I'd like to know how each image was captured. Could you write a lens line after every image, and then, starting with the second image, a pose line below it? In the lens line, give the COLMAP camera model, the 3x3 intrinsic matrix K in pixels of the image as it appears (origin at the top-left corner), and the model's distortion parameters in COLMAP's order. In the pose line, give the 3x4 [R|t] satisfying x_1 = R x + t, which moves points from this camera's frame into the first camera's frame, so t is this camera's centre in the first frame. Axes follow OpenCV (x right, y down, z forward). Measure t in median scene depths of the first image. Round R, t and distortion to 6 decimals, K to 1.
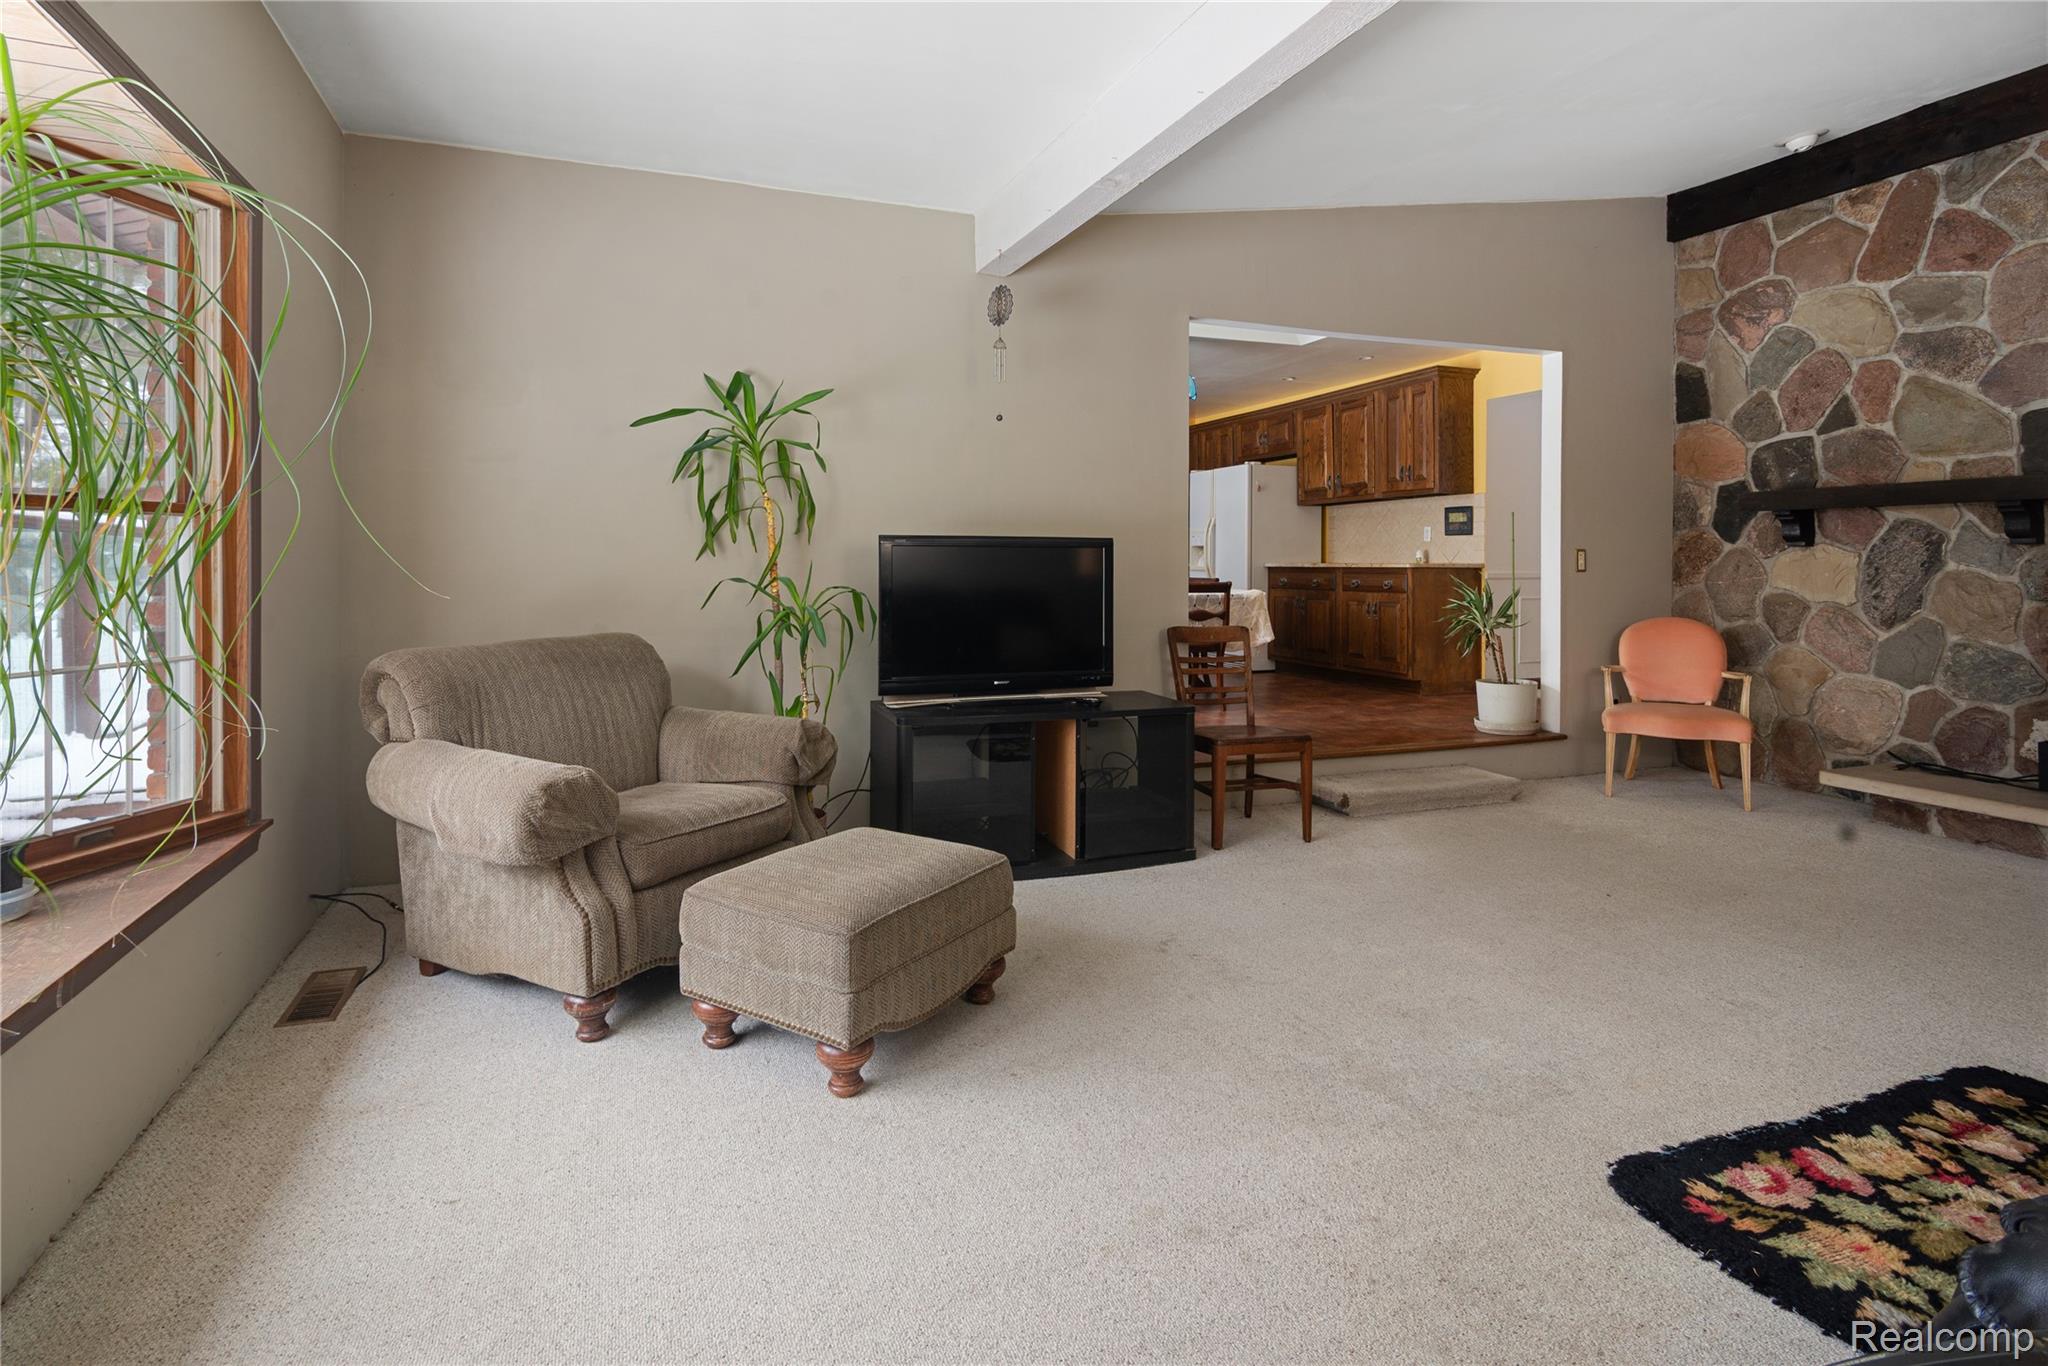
lens RADIAL K [[1012.6, 0, 1020.5], [0, 1012.6, 678.3], [0, 0, 1]] dist [0.005128, -0.000684]
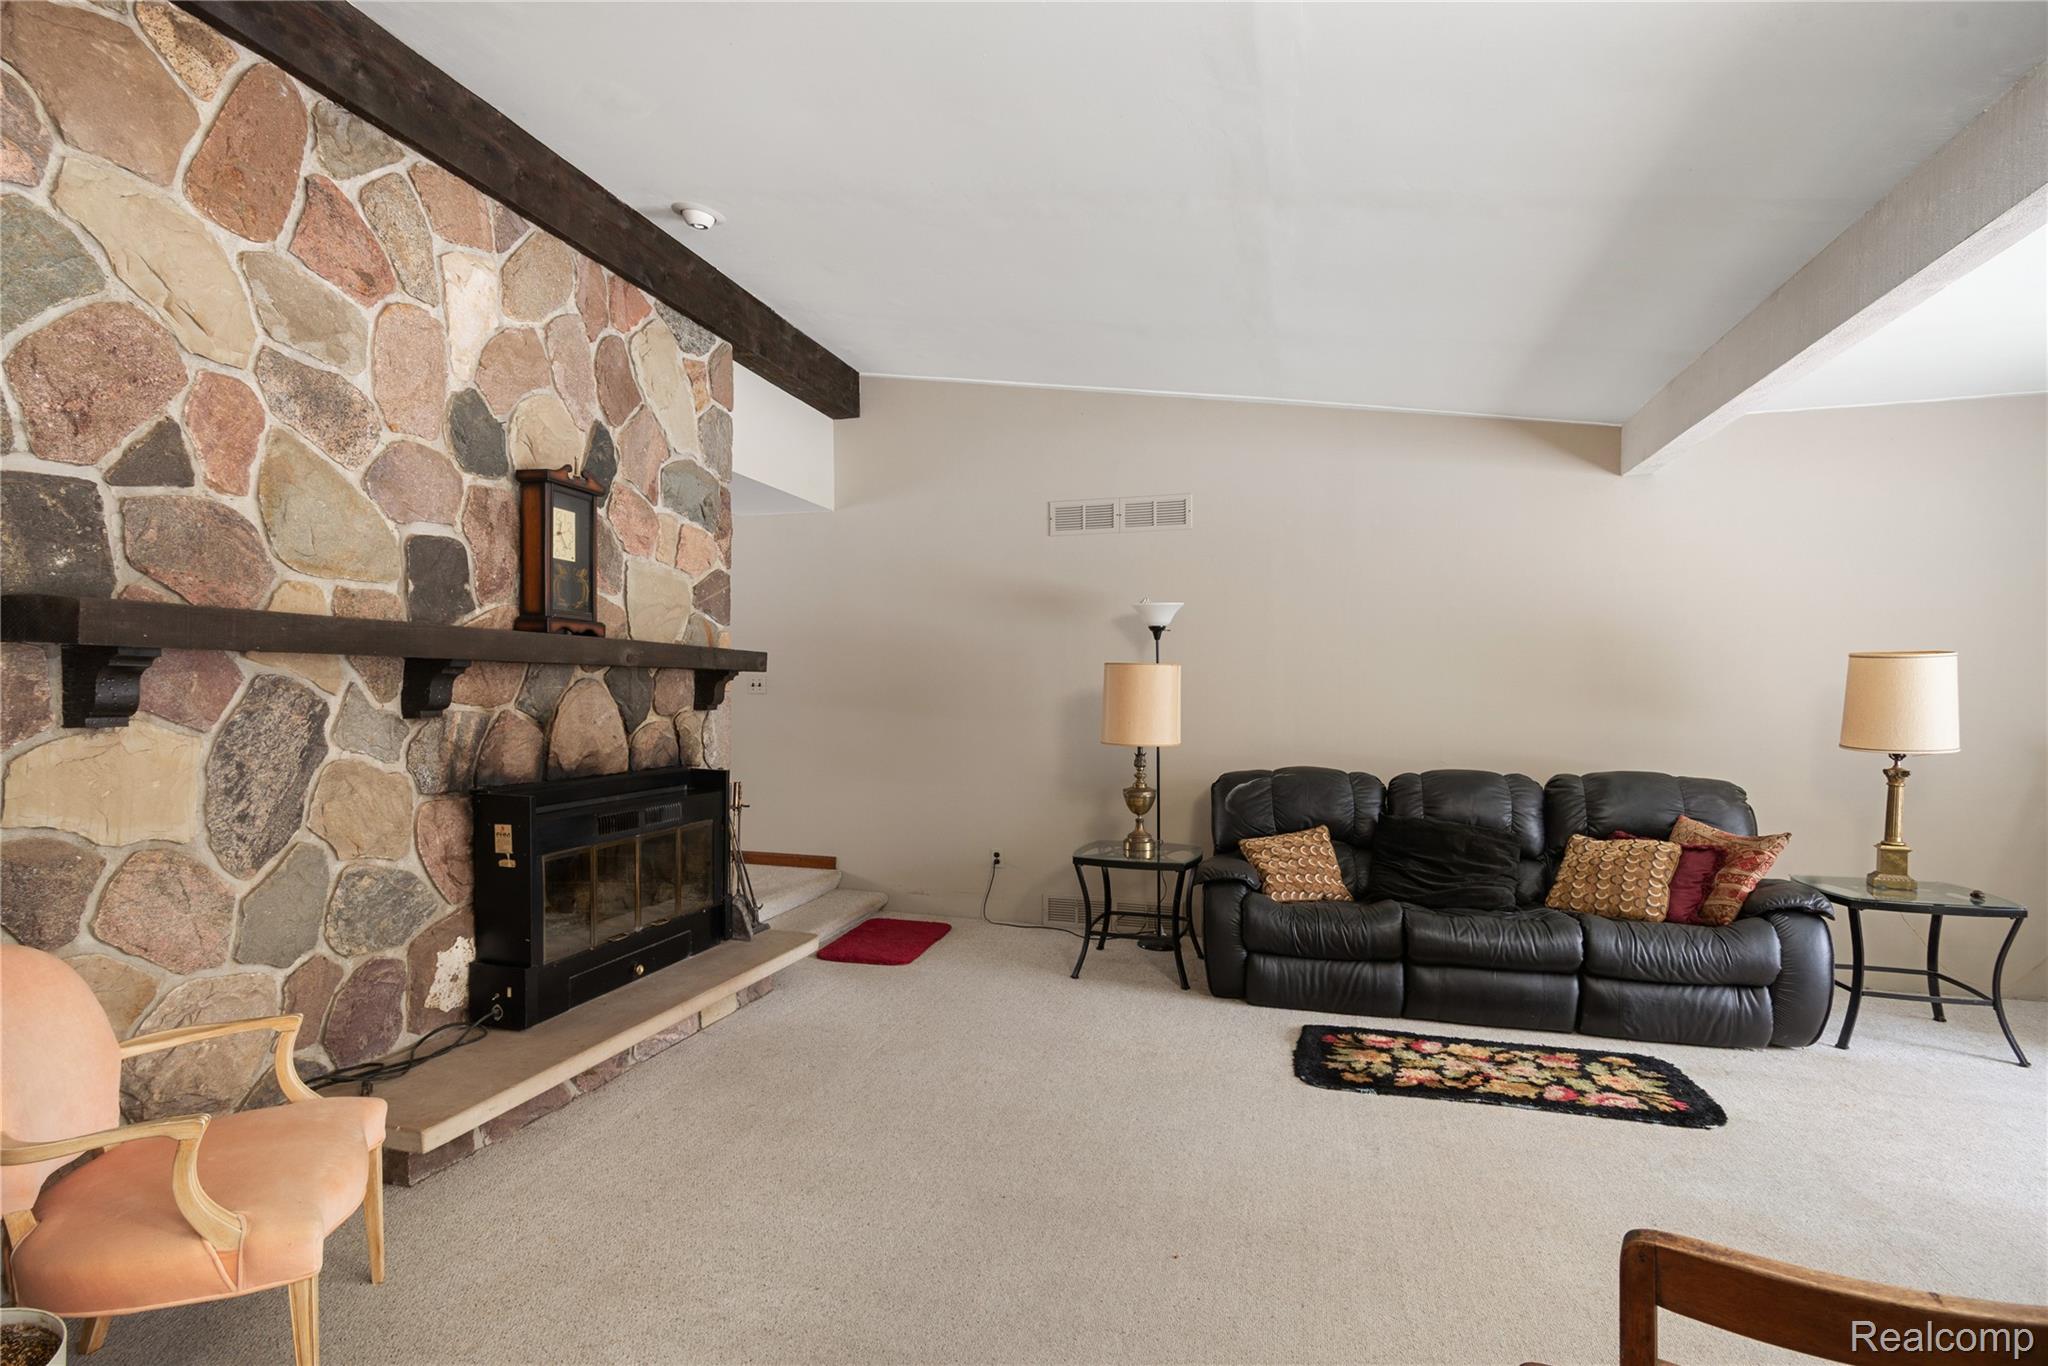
lens RADIAL K [[1012.6, 0, 1032.0], [0, 1012.6, 699.9], [0, 0, 1]] dist [0.005128, -0.000684]
pose [[-0.788829, -0.011659, 0.614503, 0.192963], [0.063686, 0.992888, 0.100591, -0.177098], [-0.611305, 0.118484, -0.782476, 1.210799]]
